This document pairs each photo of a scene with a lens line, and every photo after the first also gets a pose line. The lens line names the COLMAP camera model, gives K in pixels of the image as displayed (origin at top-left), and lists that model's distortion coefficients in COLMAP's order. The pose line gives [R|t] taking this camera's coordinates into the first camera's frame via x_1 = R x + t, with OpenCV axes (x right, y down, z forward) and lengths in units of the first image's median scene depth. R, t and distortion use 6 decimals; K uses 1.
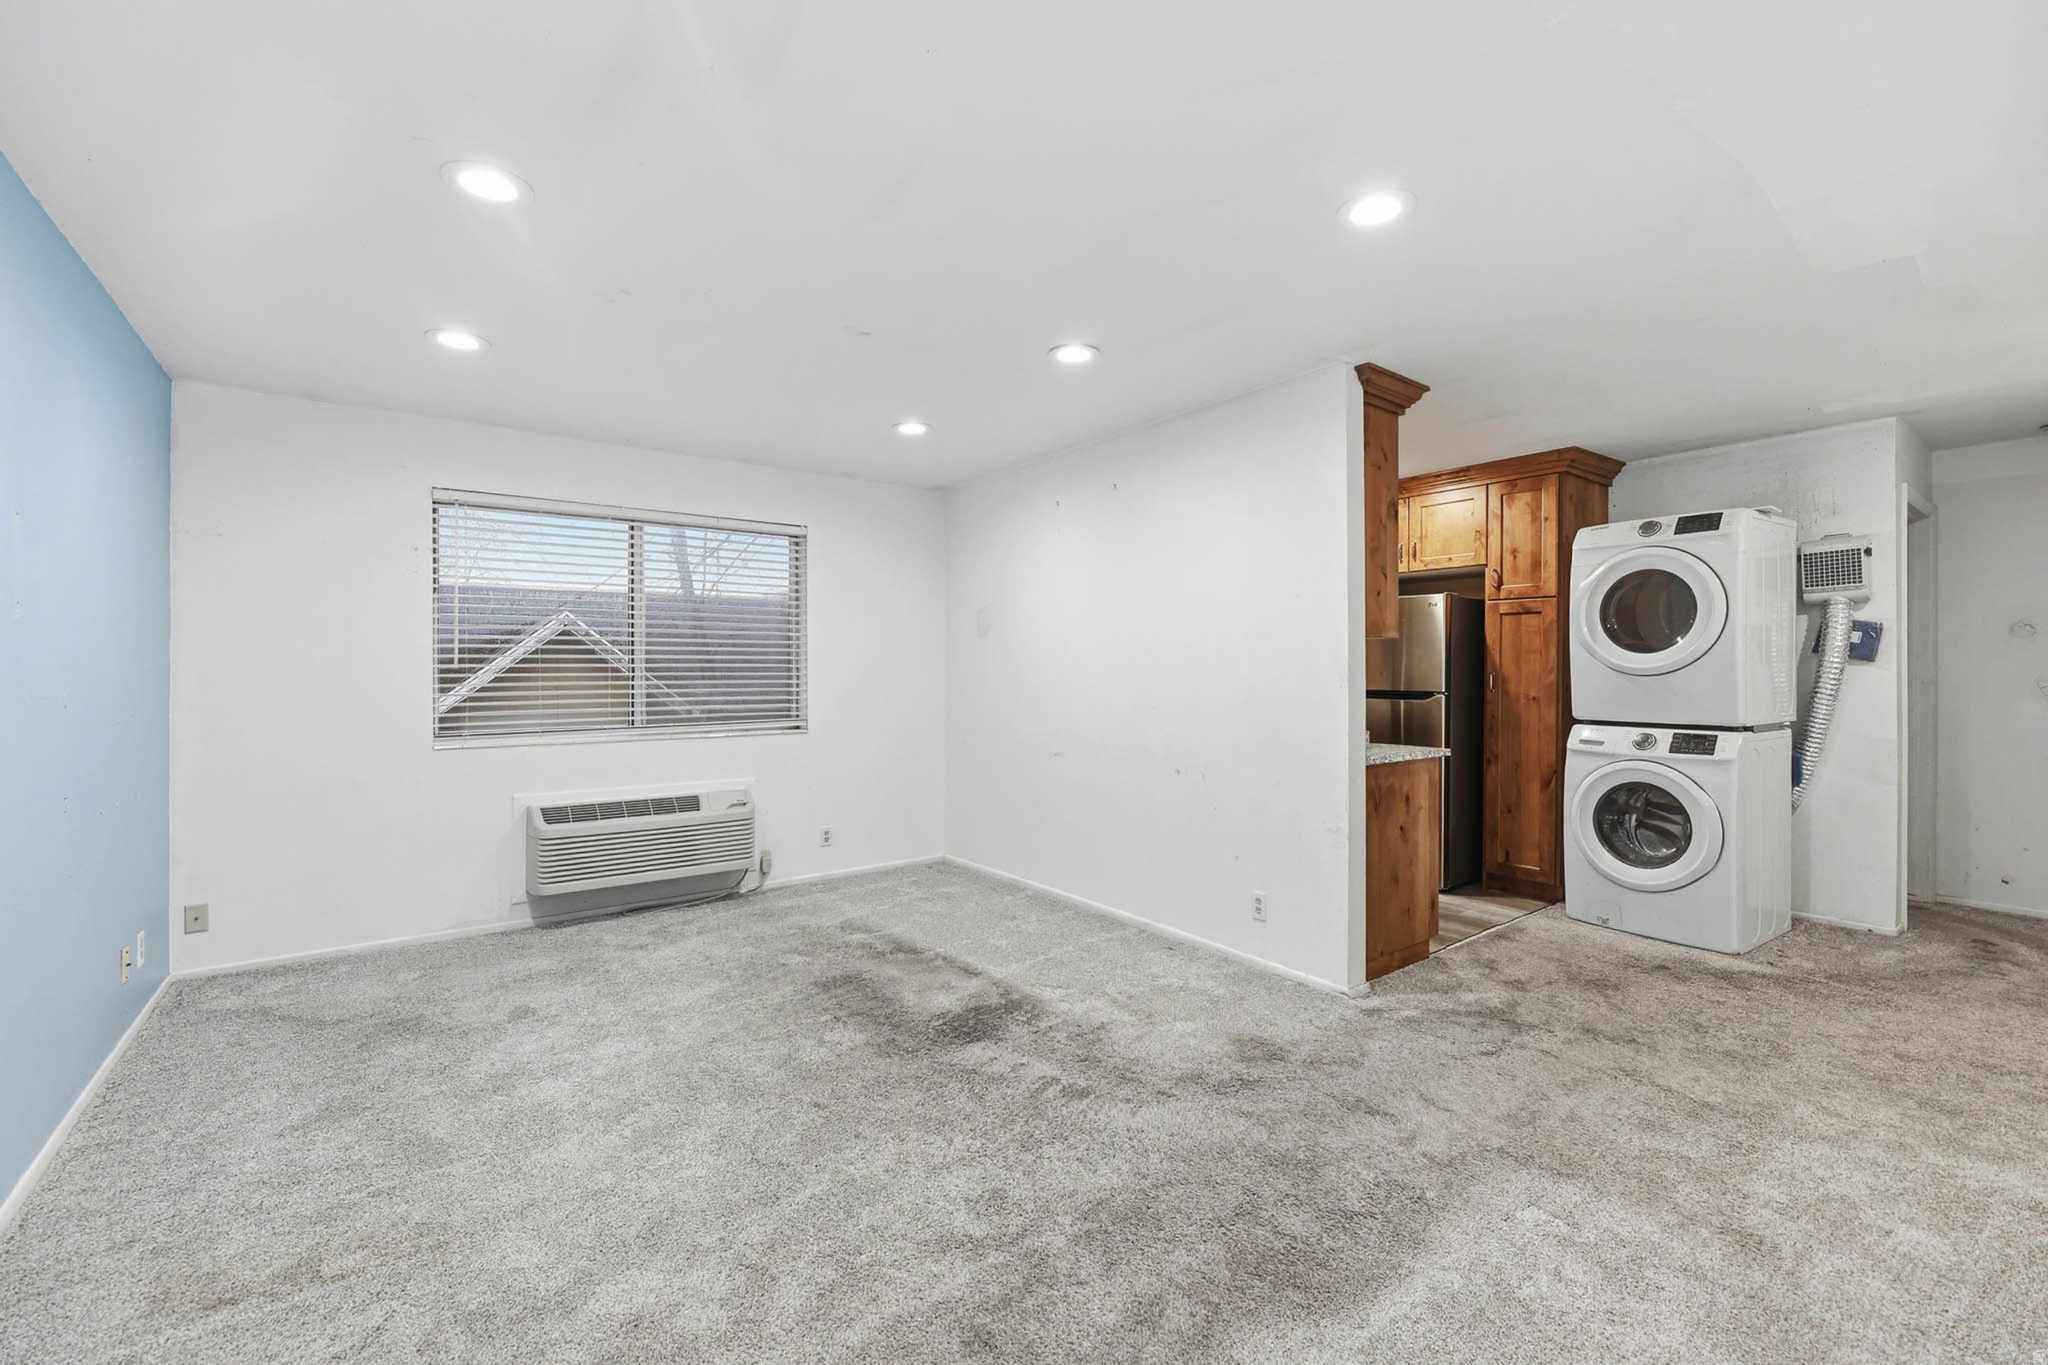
lens RADIAL K [[846.7, 0, 1024.5], [0, 846.7, 673.0], [0, 0, 1]] dist [-0.000411, -0.000343]
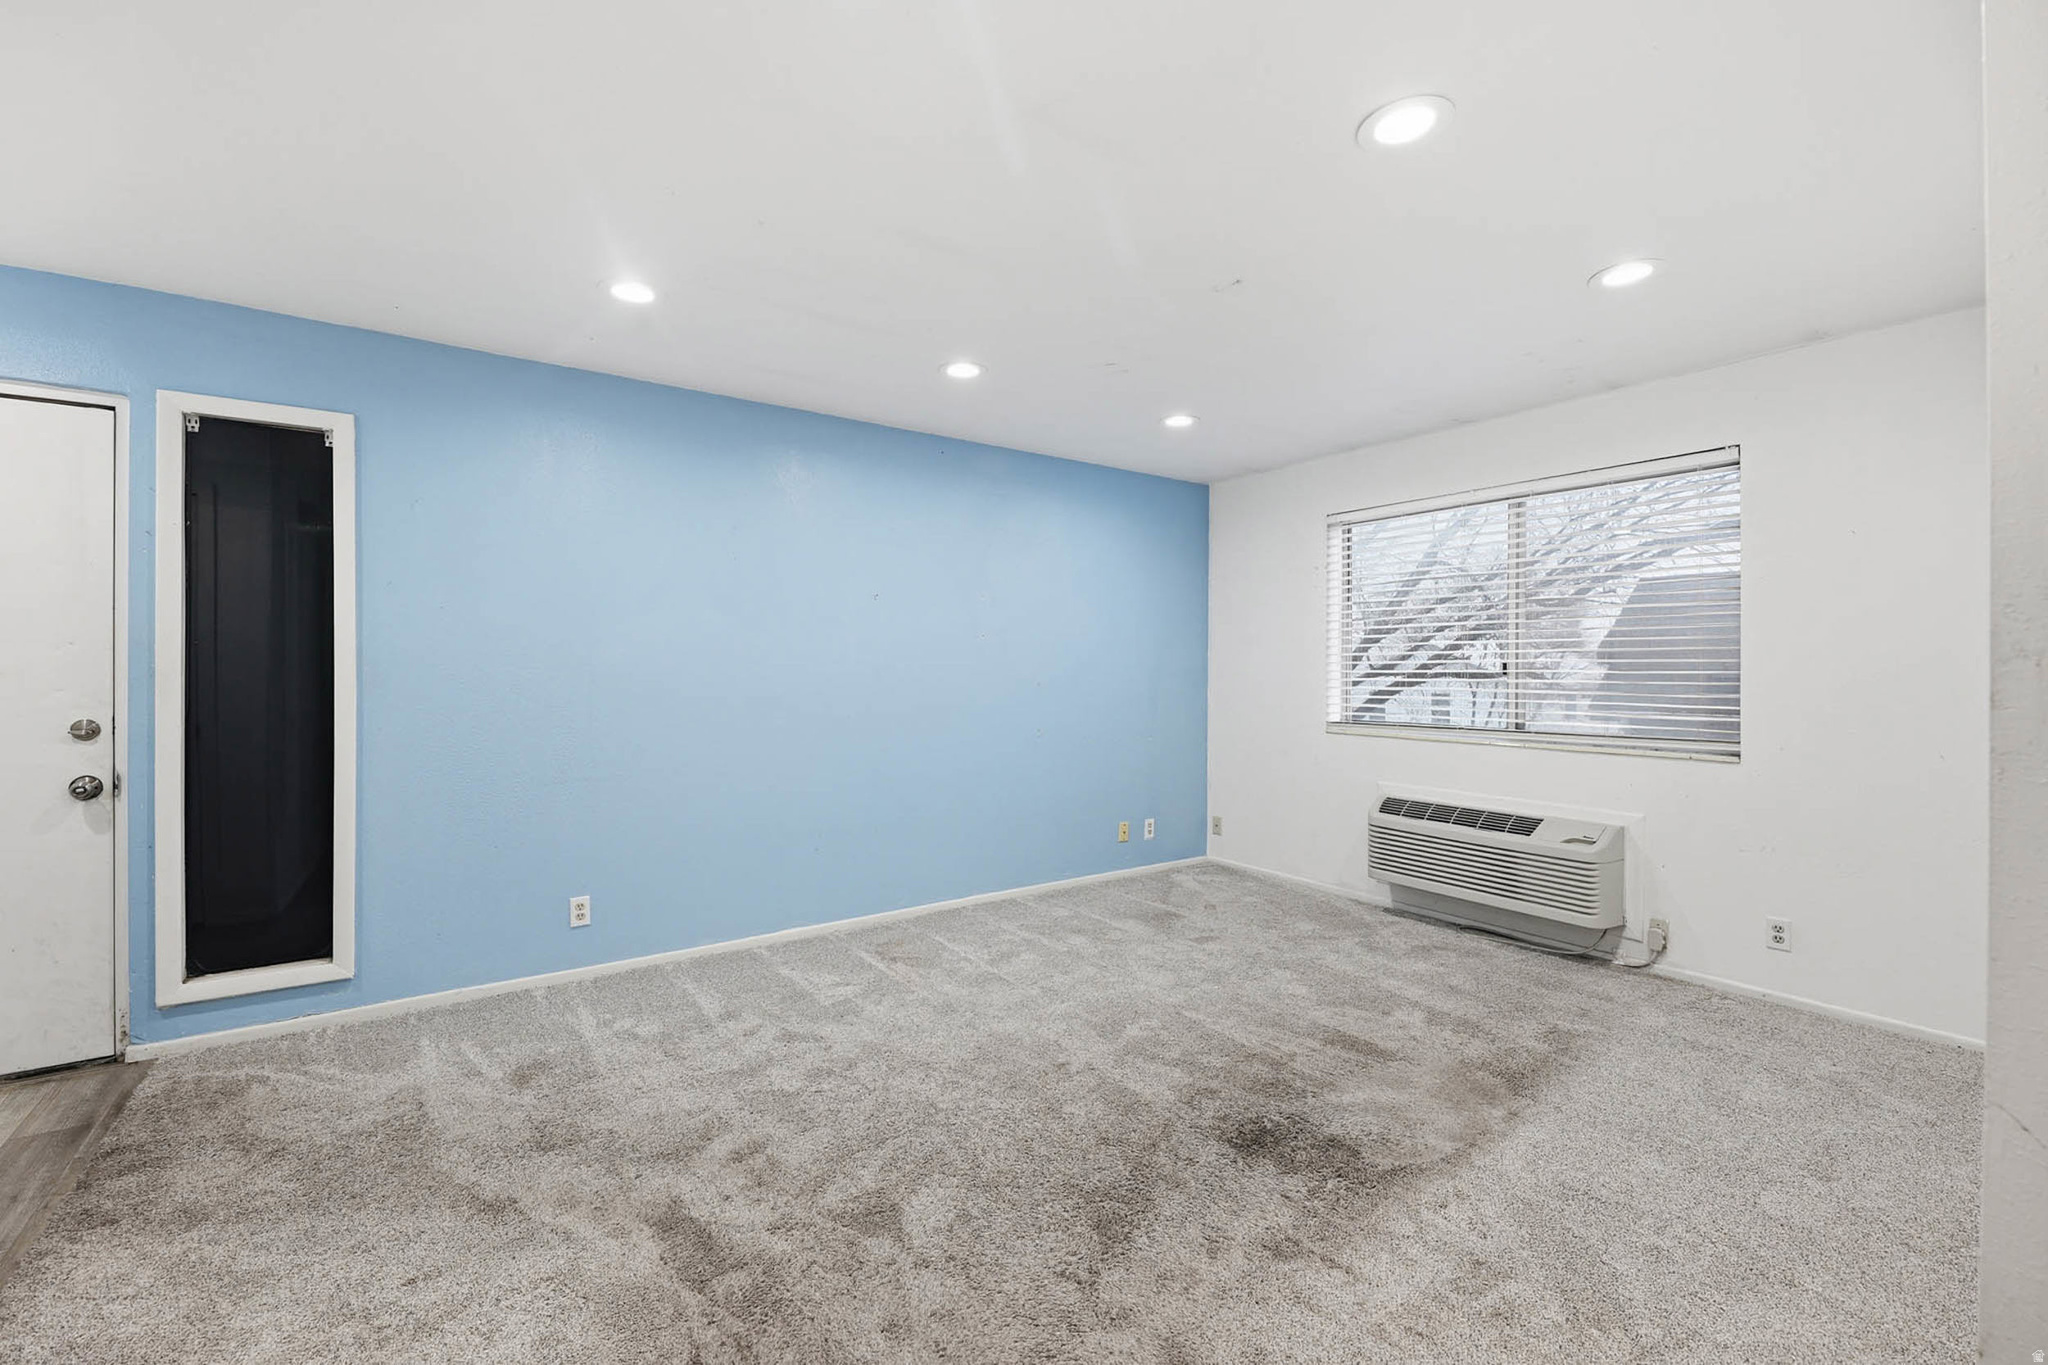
lens RADIAL K [[846.7, 0, 1024.5], [0, 846.7, 673.0], [0, 0, 1]] dist [-0.000411, -0.000343]
pose [[-0.027268, 0.006775, -0.999605, 0.519510], [-0.003957, 0.999968, 0.006885, -0.001441], [0.999620, 0.004143, -0.027240, 0.598340]]
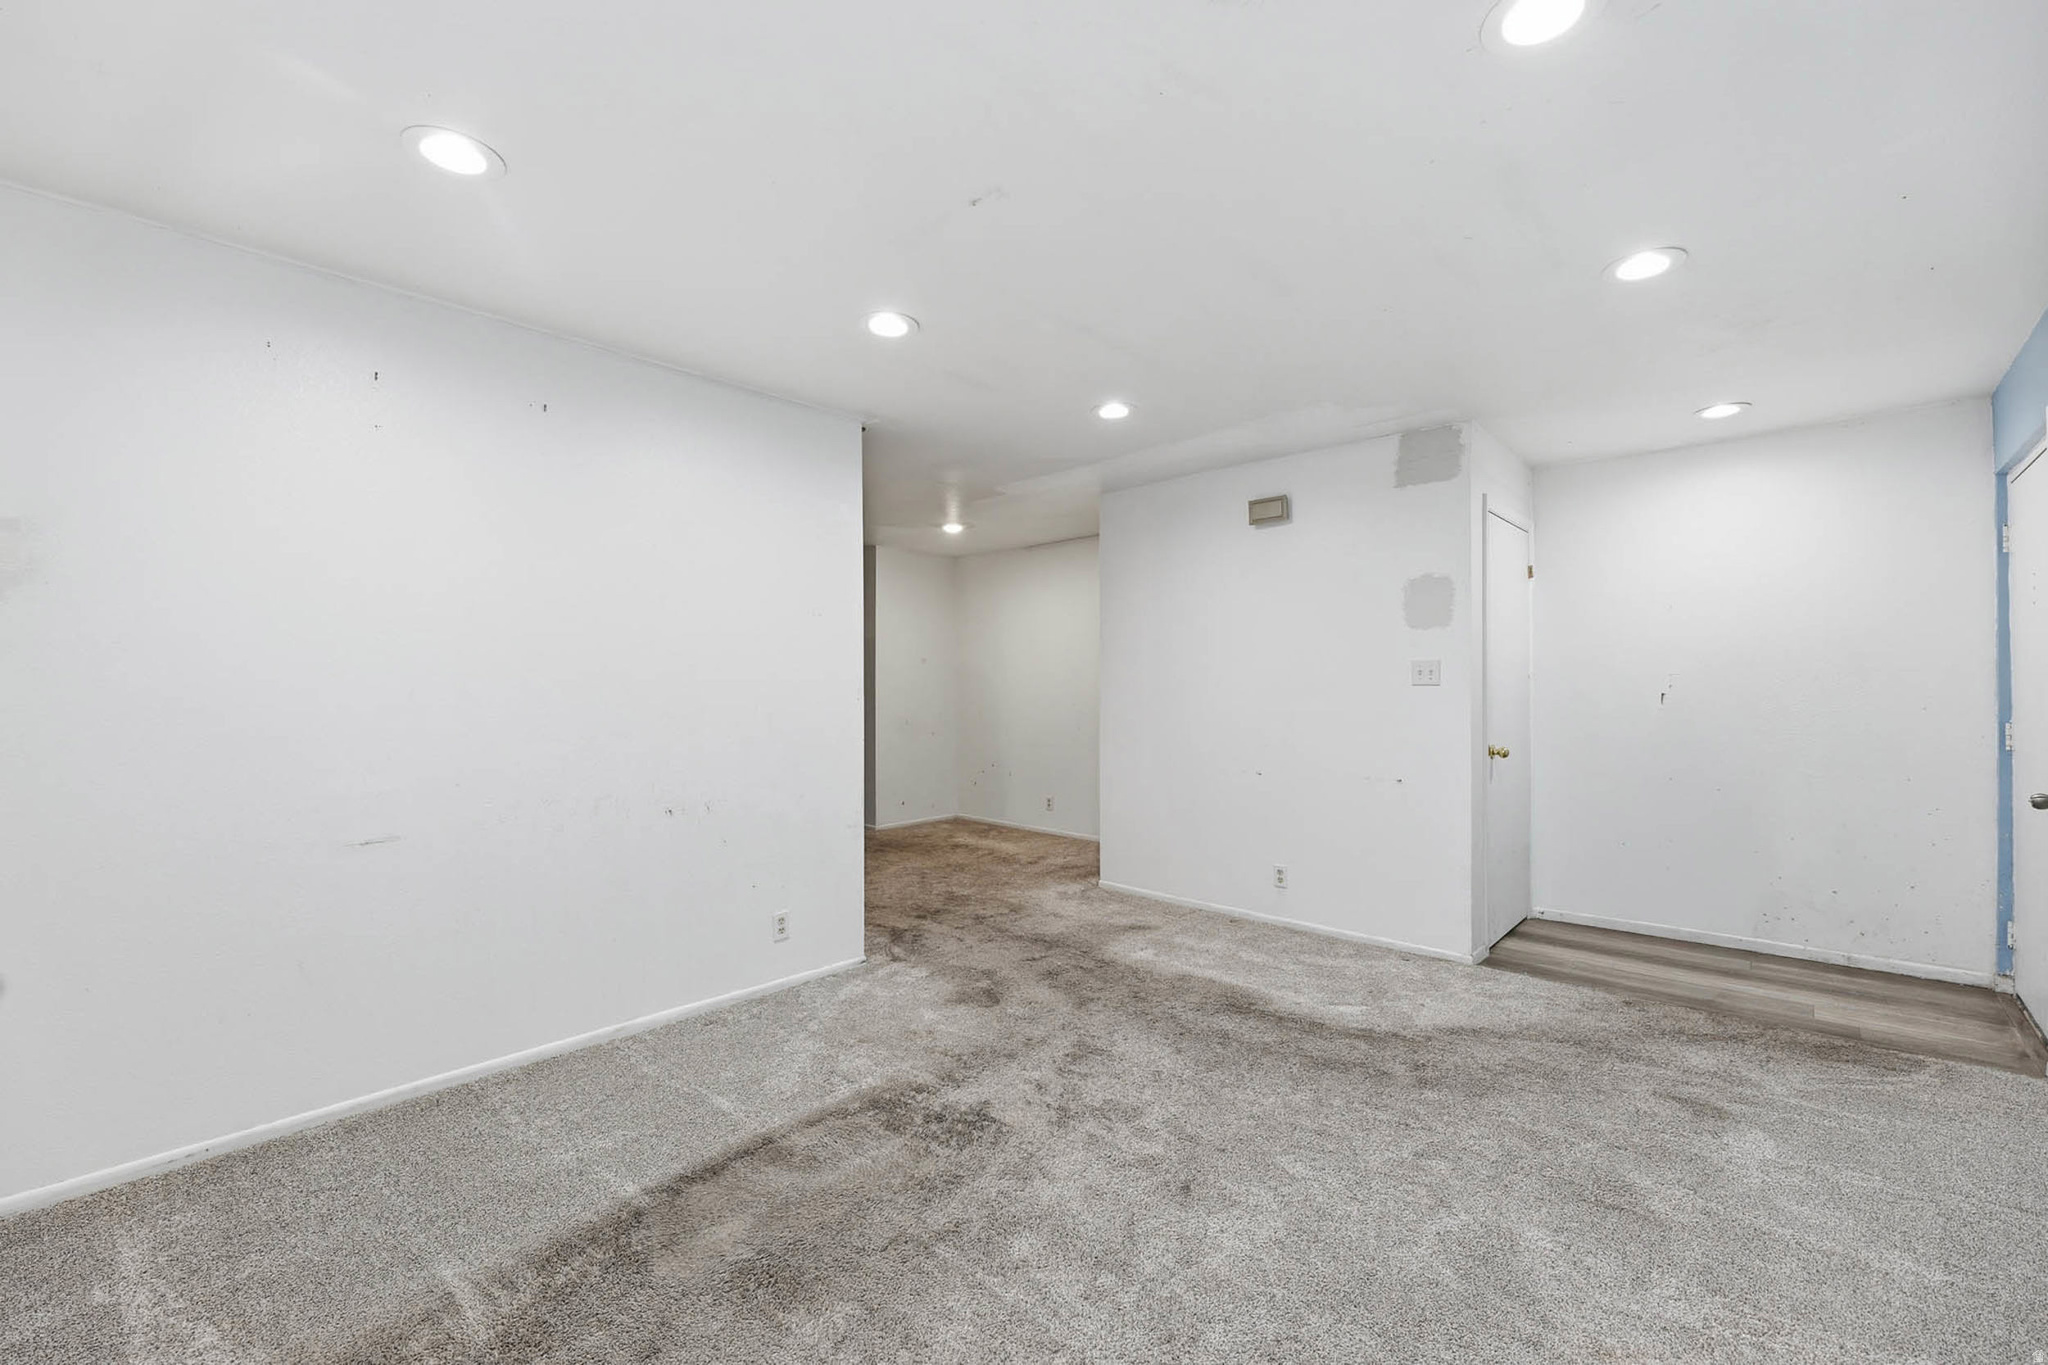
lens RADIAL K [[833.9, 0, 1024.0], [0, 833.9, 682.5], [0, 0, 1]] dist [0.000621, -0.003535]
pose [[-0.173100, -0.000542, 0.984904, -0.649589], [0.003266, 0.999994, 0.001125, -0.005855], [-0.984899, 0.003412, -0.173097, 0.802042]]
